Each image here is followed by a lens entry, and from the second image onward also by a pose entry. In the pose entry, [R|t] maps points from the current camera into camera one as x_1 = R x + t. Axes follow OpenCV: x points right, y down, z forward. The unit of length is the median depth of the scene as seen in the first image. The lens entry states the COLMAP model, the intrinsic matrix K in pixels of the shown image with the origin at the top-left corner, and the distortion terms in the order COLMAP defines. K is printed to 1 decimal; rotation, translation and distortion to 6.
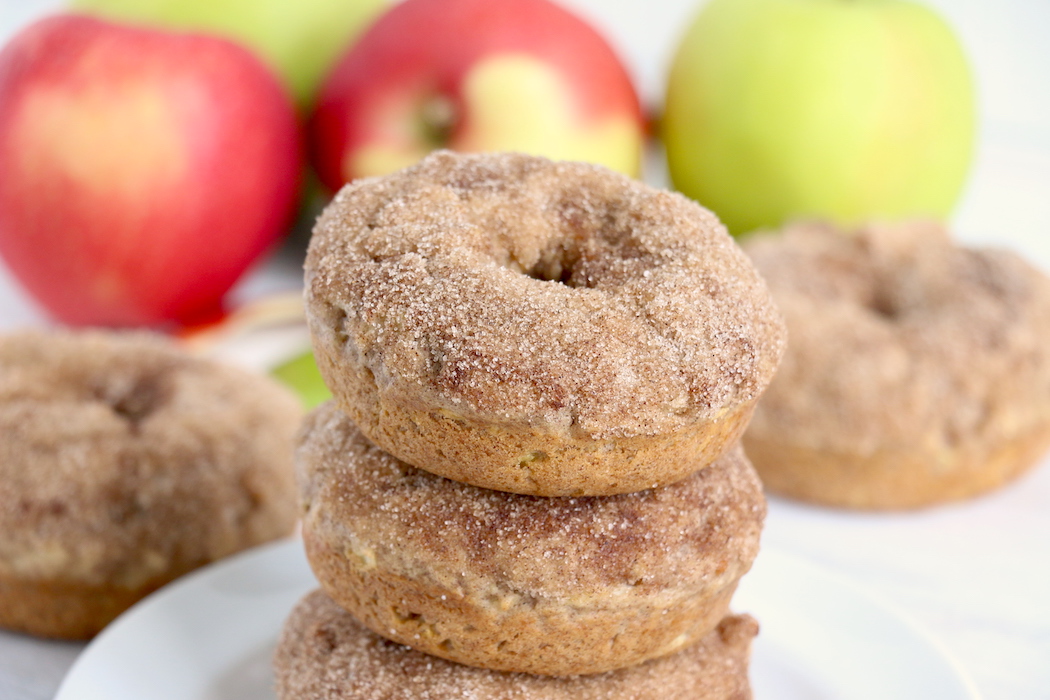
lens RADIAL K [[5179.5, 0, 524.6], [0, 5179.5, 349.7], [0, 0, 1]] dist [0.408521, 0.000000]
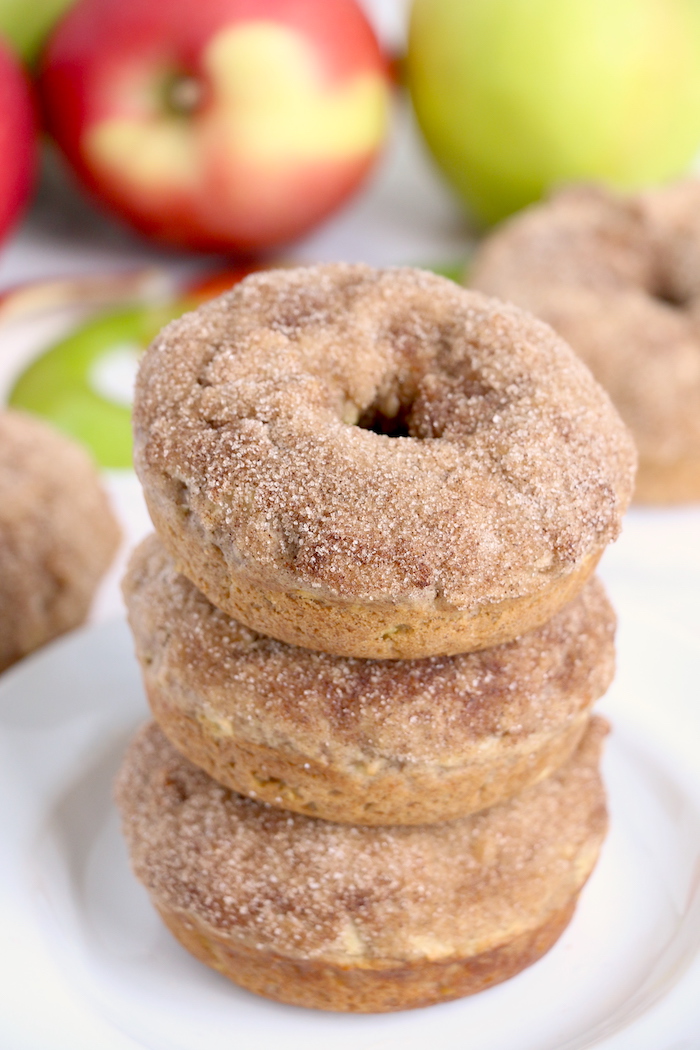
lens RADIAL K [[4805.8, 0, 350.5], [0, 4805.8, 525.3], [0, 0, 1]] dist [0.322613, 0.000000]
pose [[0.994334, -0.076694, 0.073610, -0.069892], [0.060564, 0.977790, 0.200647, -0.174918], [-0.087364, -0.195052, 0.976894, 0.131348]]
